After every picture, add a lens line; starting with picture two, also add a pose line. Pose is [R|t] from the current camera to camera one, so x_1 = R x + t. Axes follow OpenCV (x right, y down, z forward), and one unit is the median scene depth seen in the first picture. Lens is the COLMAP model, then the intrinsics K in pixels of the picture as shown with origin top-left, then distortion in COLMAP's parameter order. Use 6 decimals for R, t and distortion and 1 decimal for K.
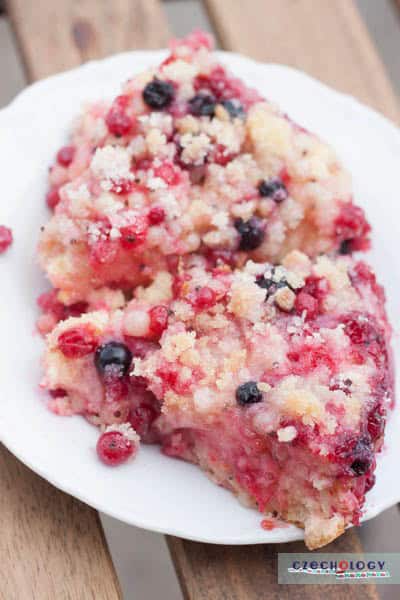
lens RADIAL K [[1631.4, 0, 200.0], [0, 1631.4, 300.0], [0, 0, 1]] dist [-0.123535, -1.010186]
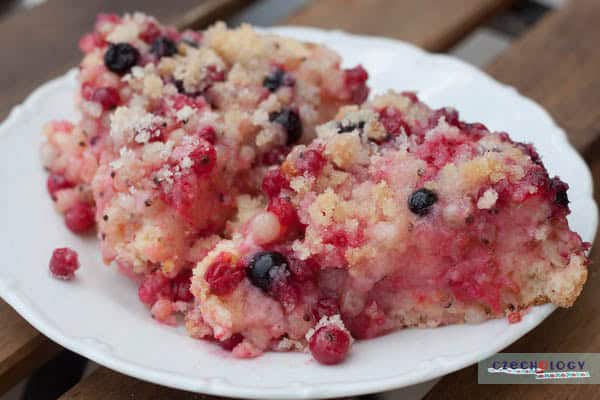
lens RADIAL K [[1631.4, 0, 300.0], [0, 1631.4, 200.0], [0, 0, 1]] dist [-0.123535, -1.010186]
pose [[0.792619, -0.479885, 0.376120, -0.355536], [0.571395, 0.799879, -0.183581, 0.179165], [-0.212753, 0.360423, 0.908202, 0.169488]]
